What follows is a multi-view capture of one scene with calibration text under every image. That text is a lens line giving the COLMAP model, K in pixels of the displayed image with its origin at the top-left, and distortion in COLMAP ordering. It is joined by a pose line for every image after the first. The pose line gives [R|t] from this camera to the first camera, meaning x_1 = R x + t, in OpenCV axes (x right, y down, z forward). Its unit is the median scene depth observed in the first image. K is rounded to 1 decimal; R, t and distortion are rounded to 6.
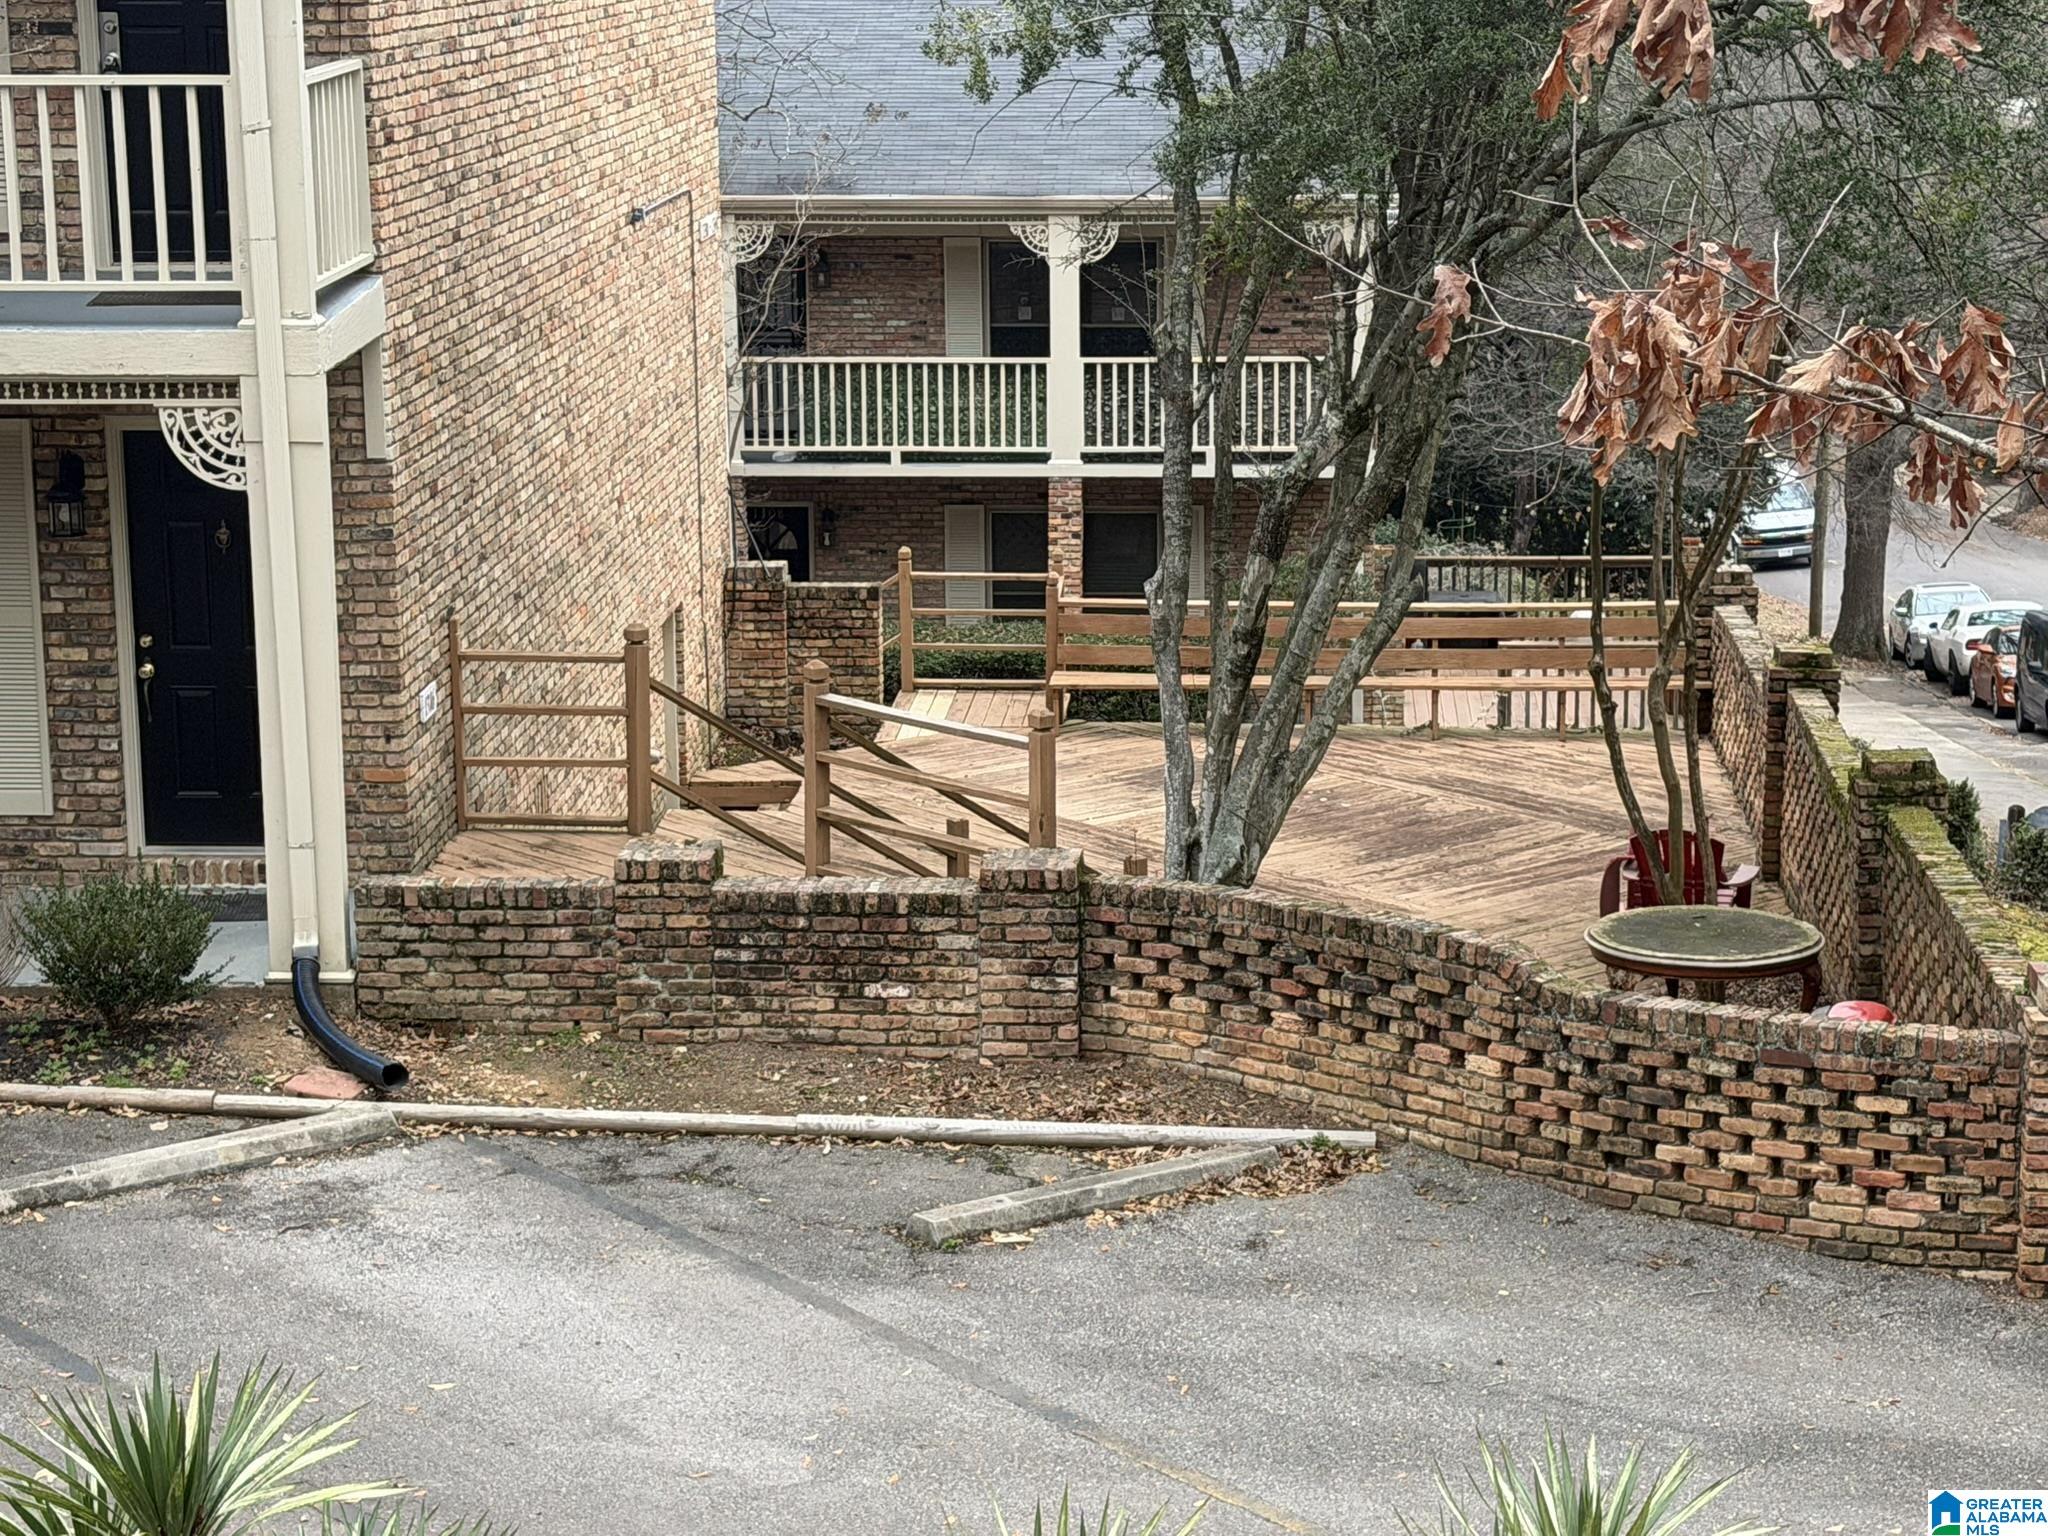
lens RADIAL K [[4436.2, 0, 1024.0], [0, 4436.2, 768.0], [0, 0, 1]] dist [0.166555, 0.098264]
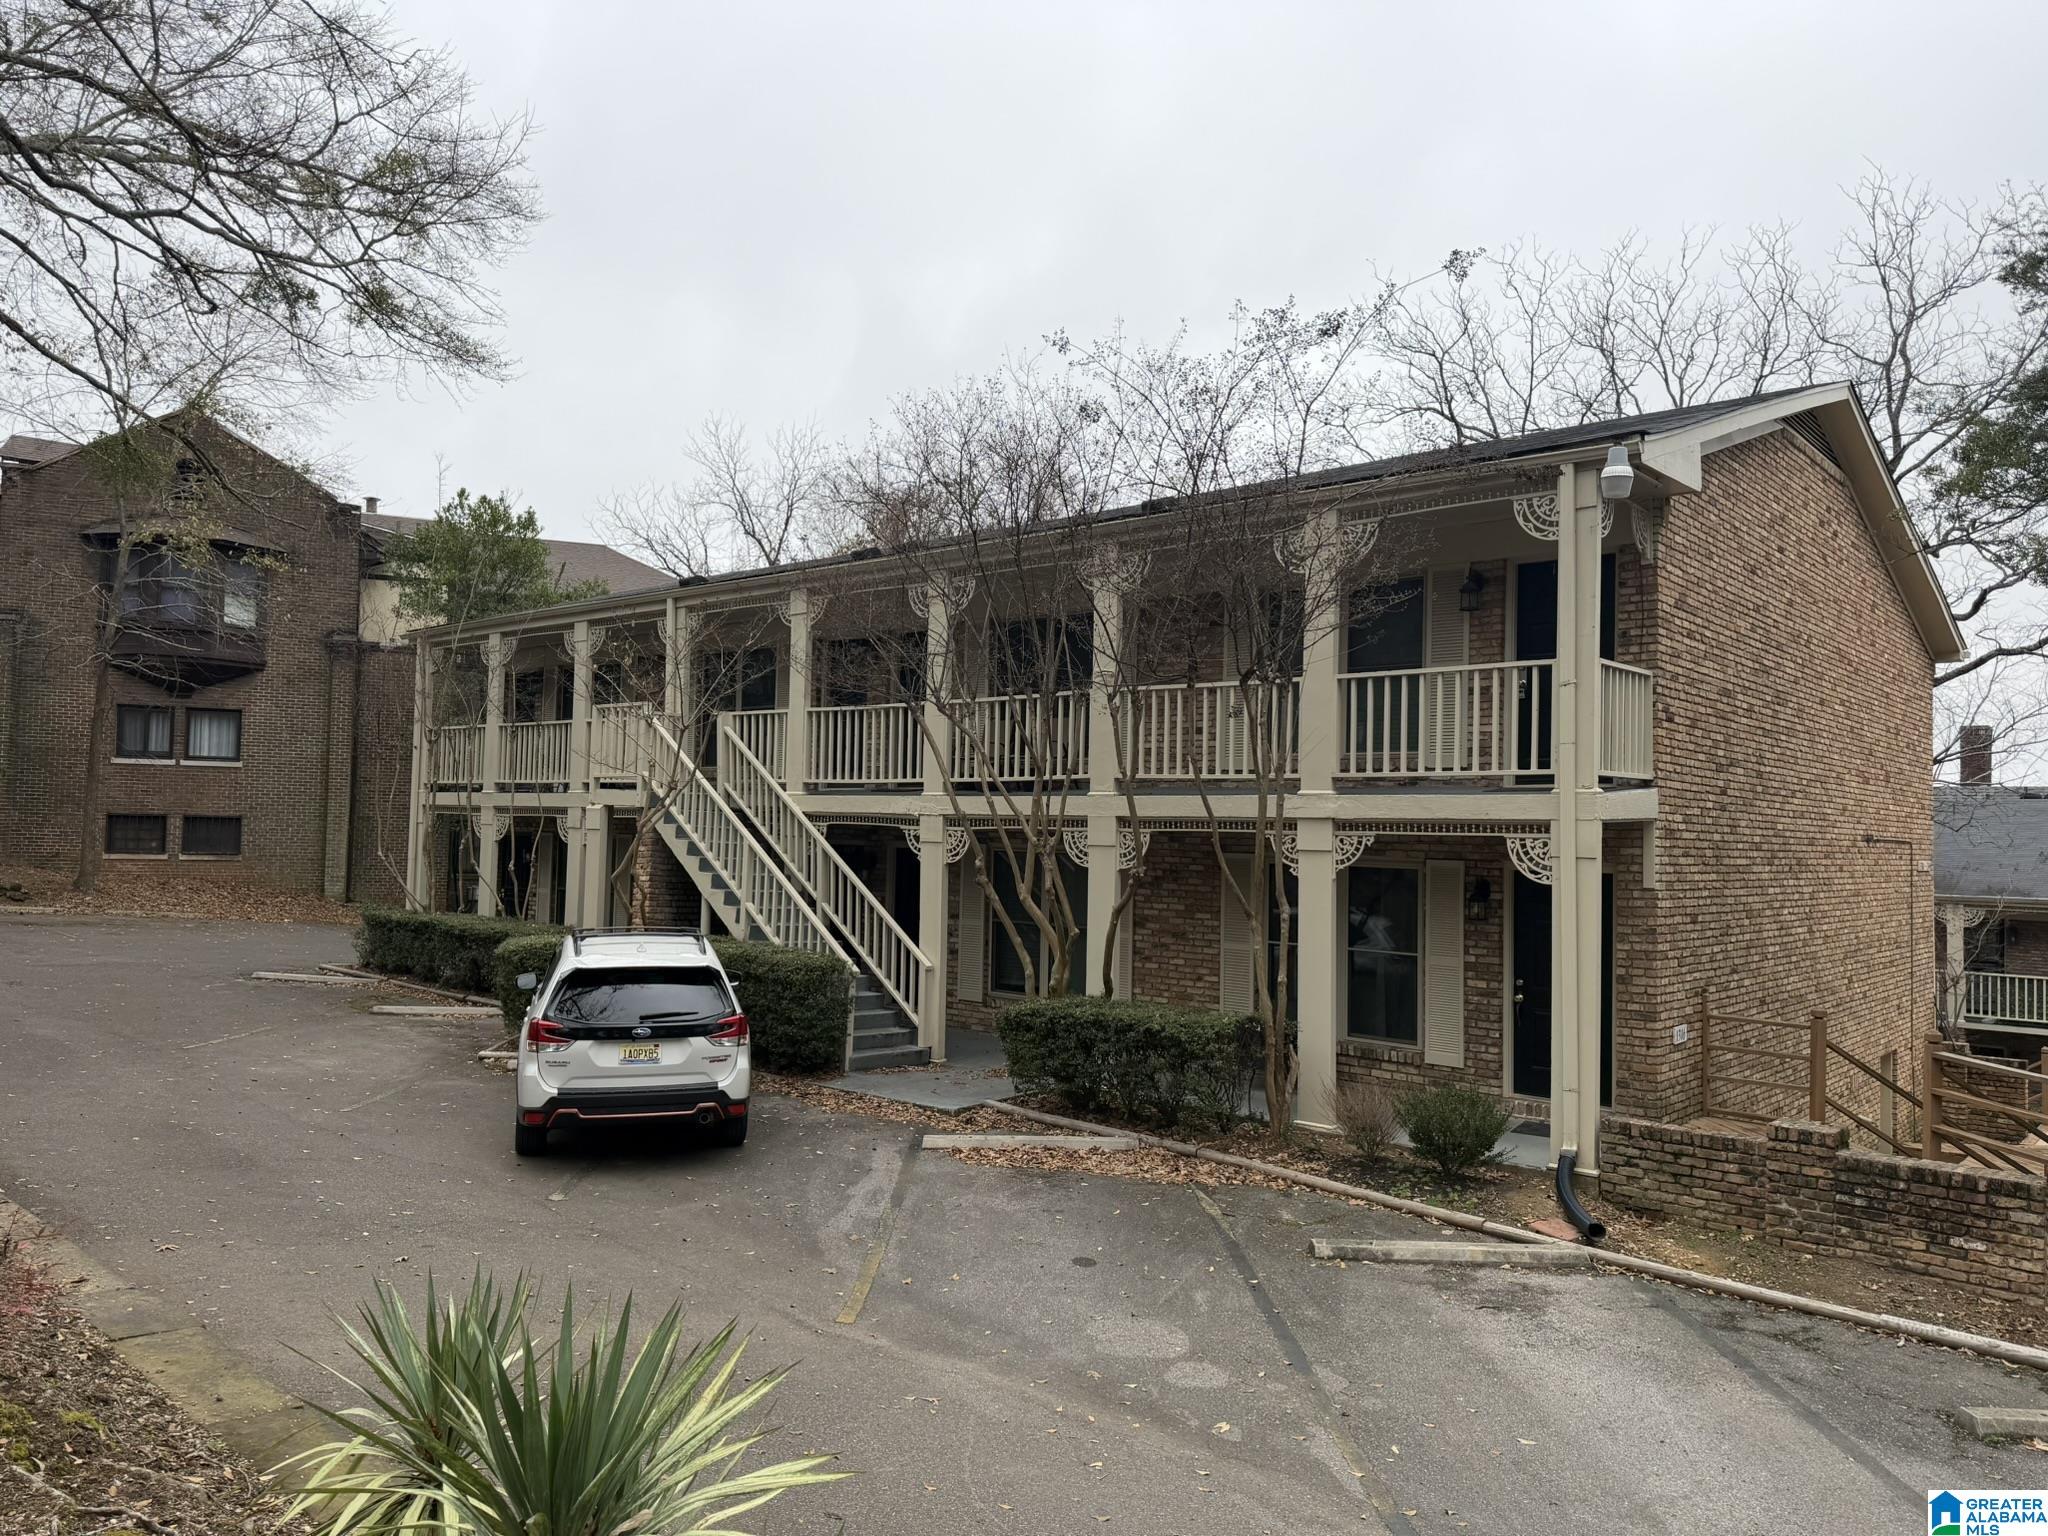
lens RADIAL K [[1433.9, 0, 1015.7], [0, 1433.9, 783.2], [0, 0, 1]] dist [0.003096, -0.010354]
pose [[0.782516, 0.003826, -0.622619, 0.016458], [-0.152606, 0.970658, -0.185833, 0.038587], [0.603639, 0.240433, 0.760139, 0.420510]]
